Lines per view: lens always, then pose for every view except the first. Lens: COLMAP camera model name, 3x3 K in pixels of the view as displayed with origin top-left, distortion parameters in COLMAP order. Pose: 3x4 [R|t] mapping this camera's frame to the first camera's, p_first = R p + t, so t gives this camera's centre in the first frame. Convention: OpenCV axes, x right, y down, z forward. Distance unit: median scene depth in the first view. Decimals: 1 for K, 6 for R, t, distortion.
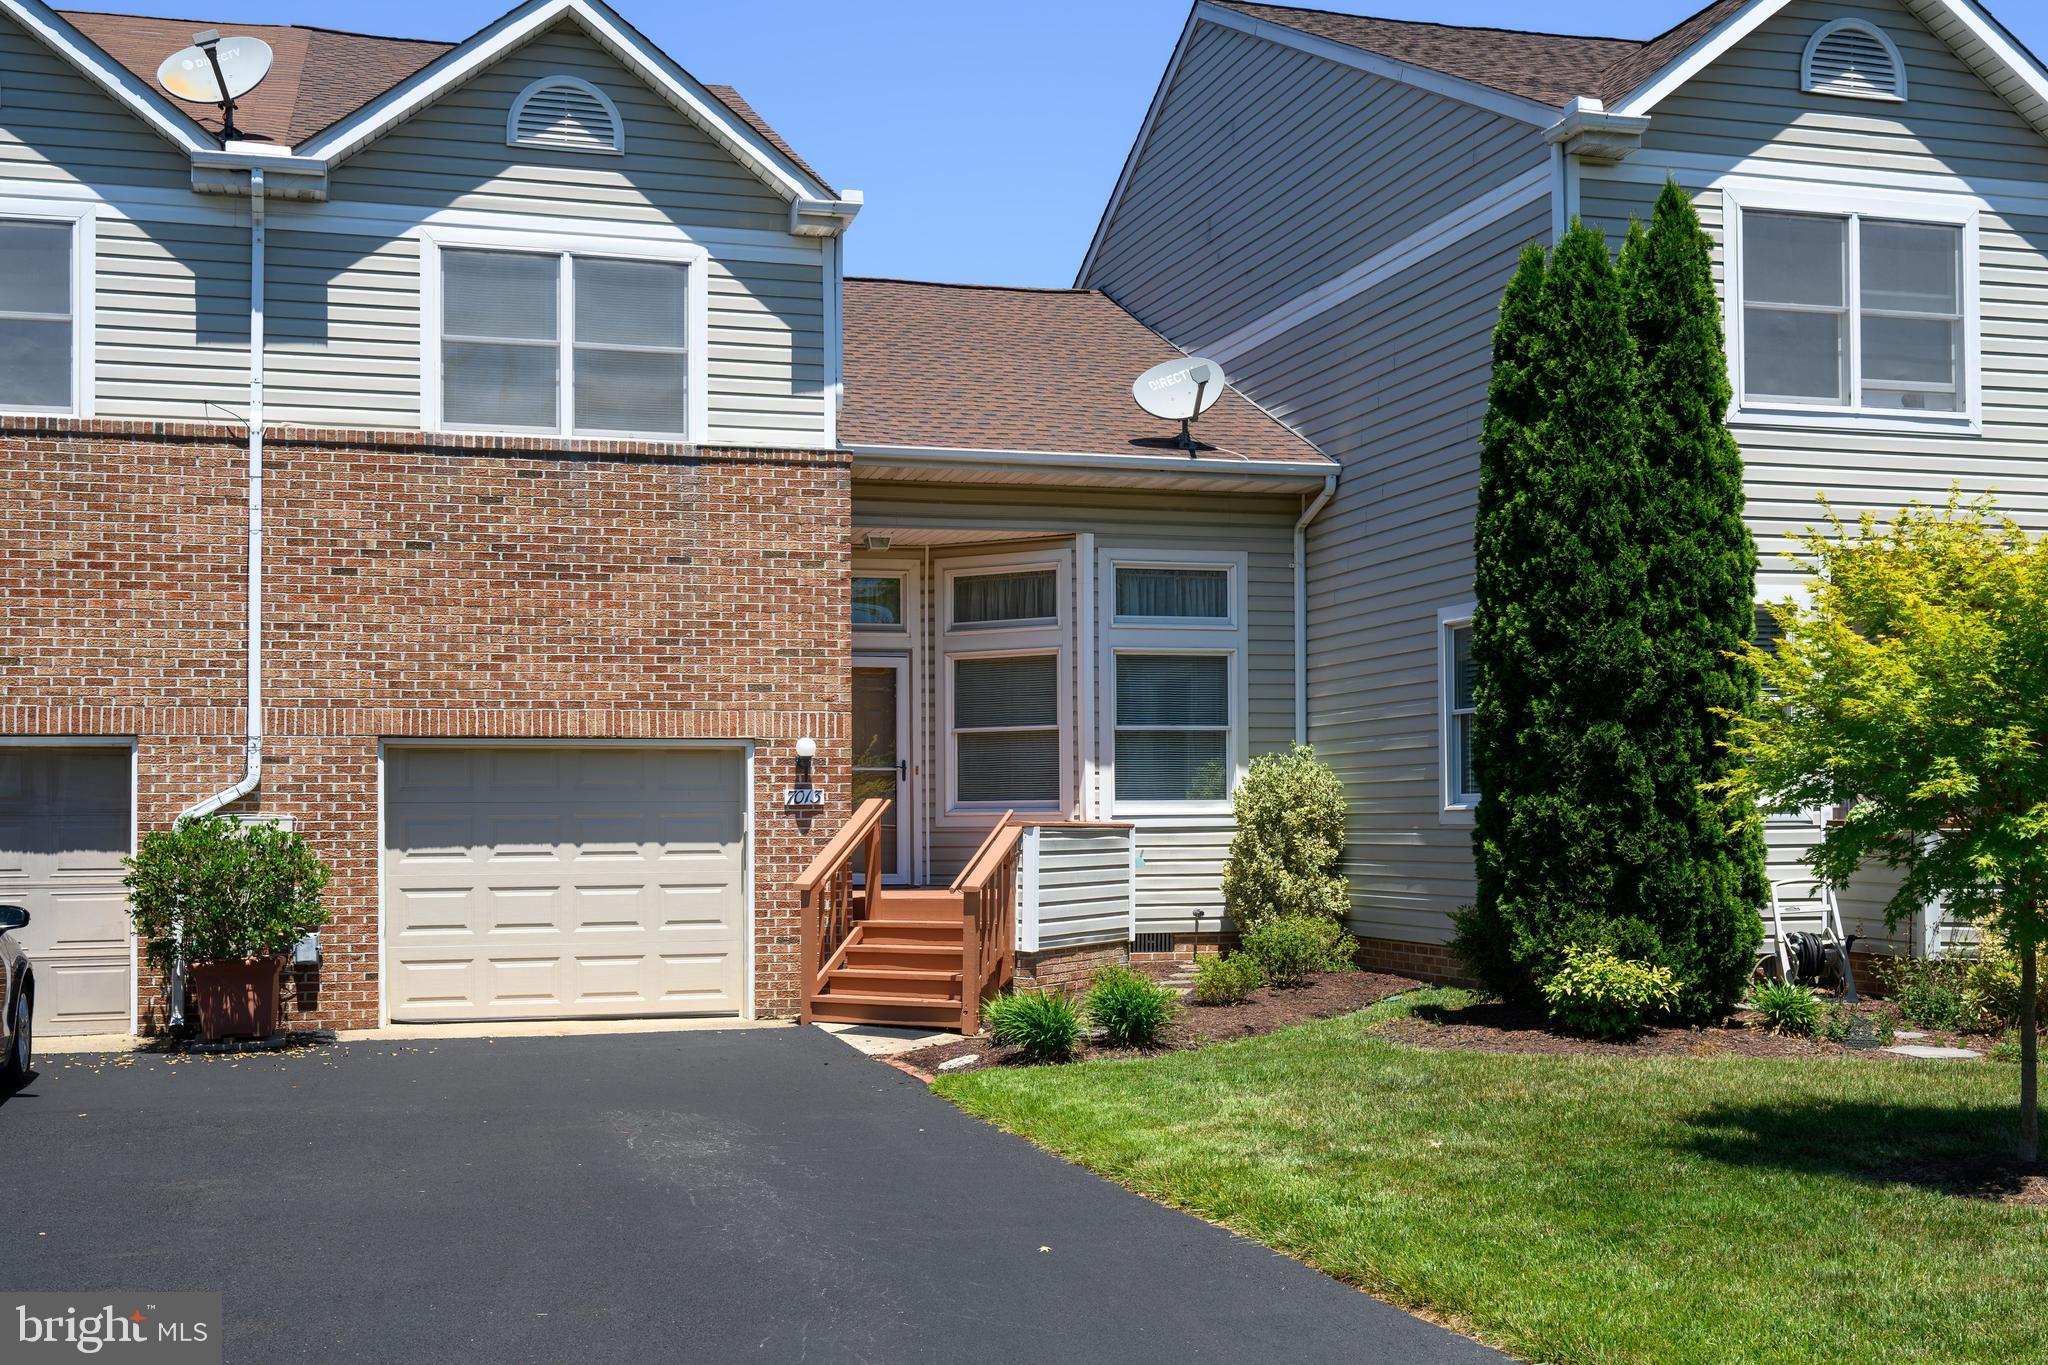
lens RADIAL K [[1734.6, 0, 901.0], [0, 1734.6, 823.4], [0, 0, 1]] dist [-0.001644, -0.000356]
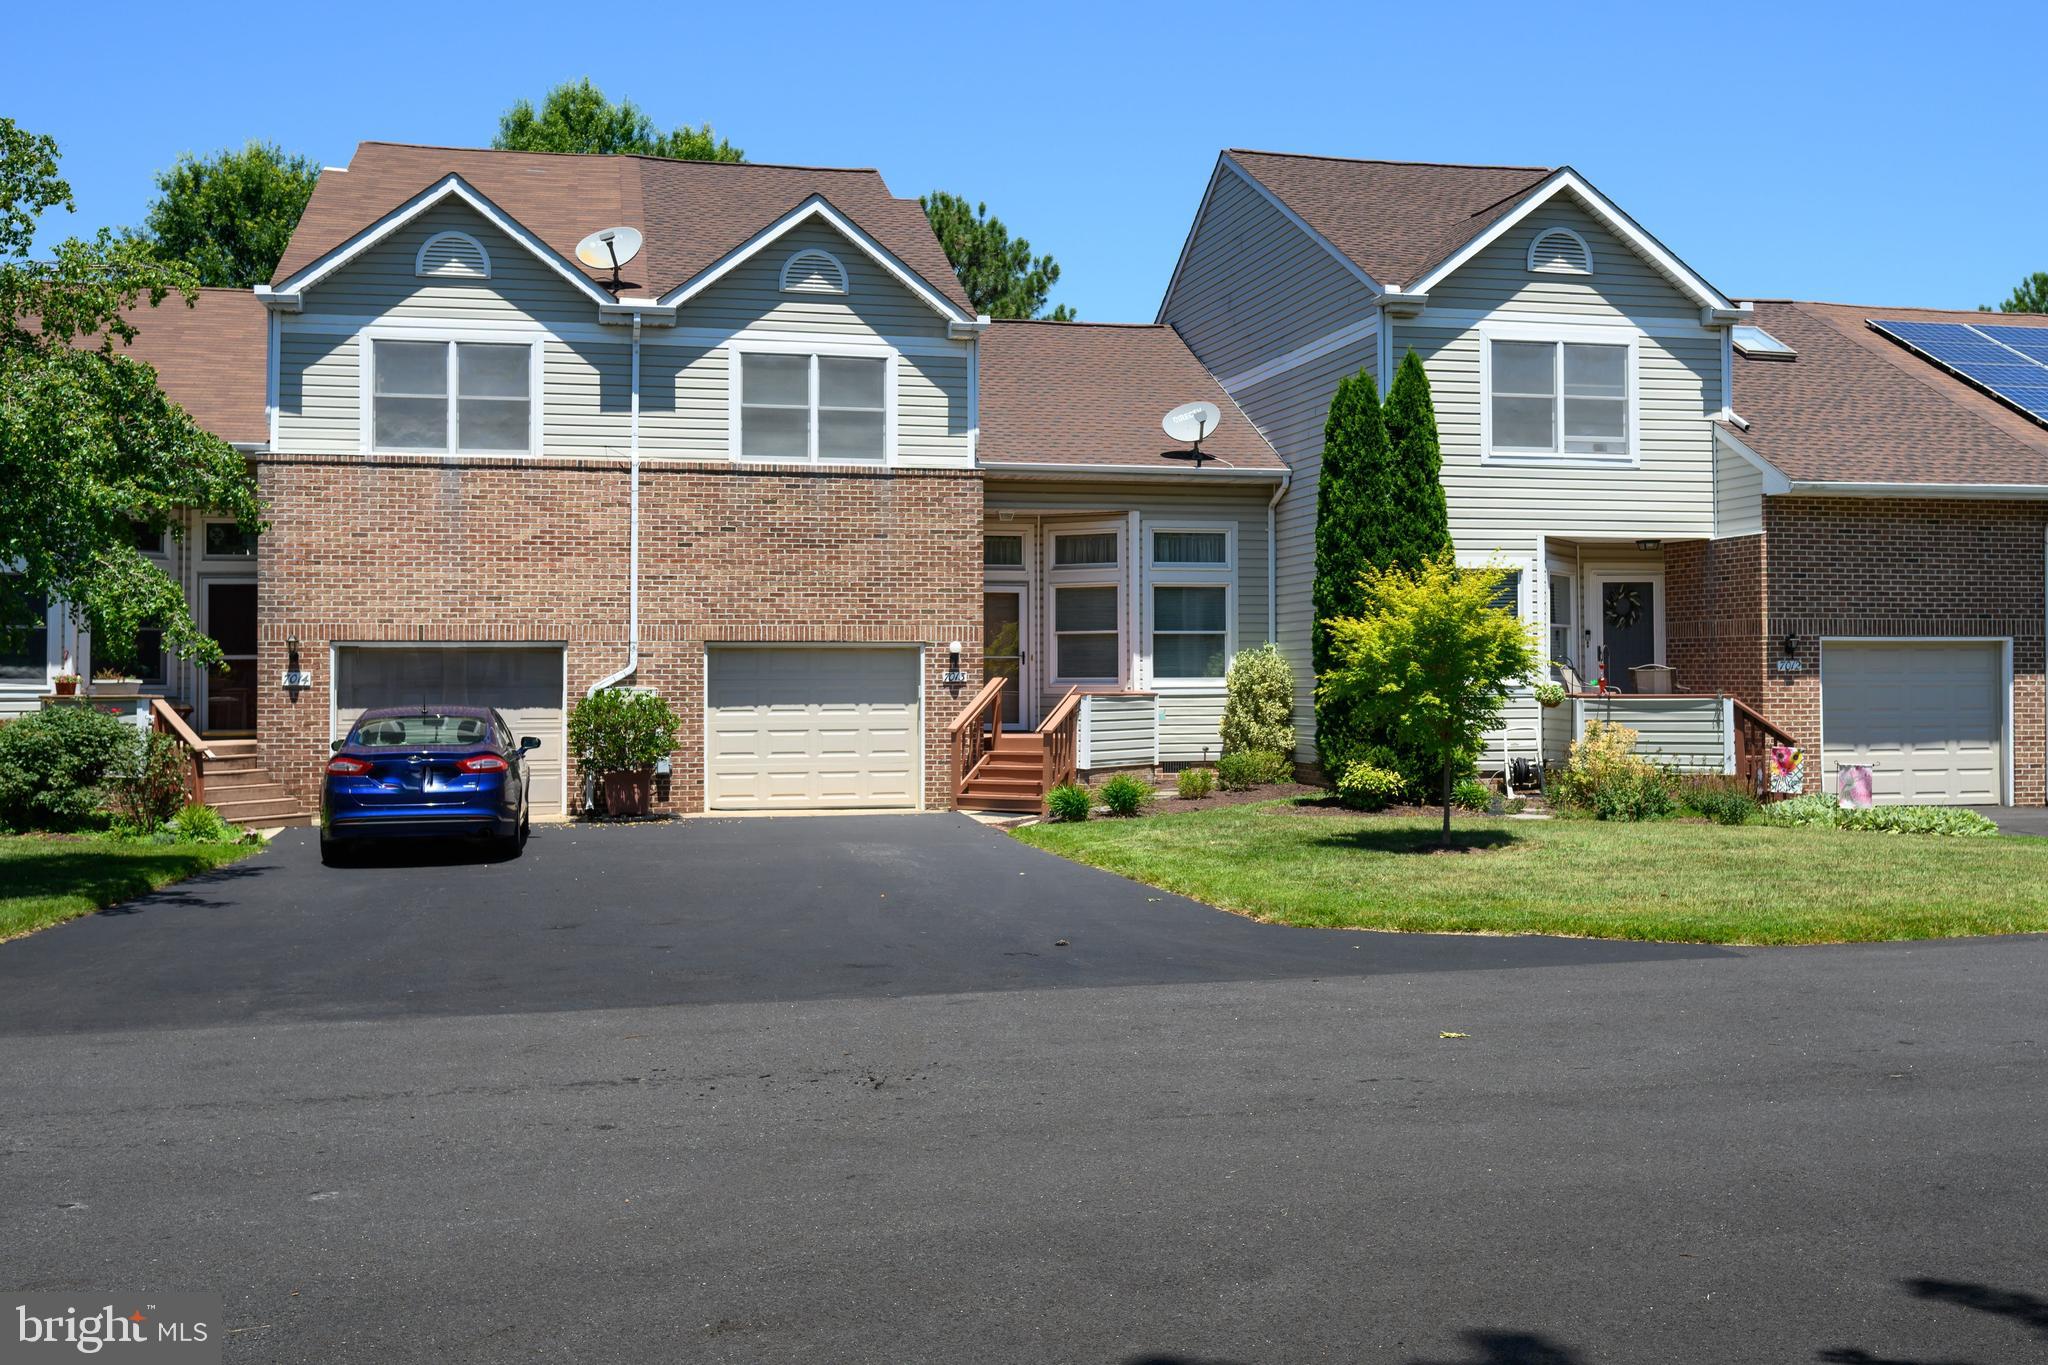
lens RADIAL K [[1434.5, 0, 1025.6], [0, 1434.5, 693.8], [0, 0, 1]] dist [-0.000254, 0.002092]
pose [[0.999483, 0.002911, -0.032013, 0.059307], [-0.002720, 0.999978, 0.006019, -0.007627], [0.032030, -0.005928, 0.999469, -0.397279]]
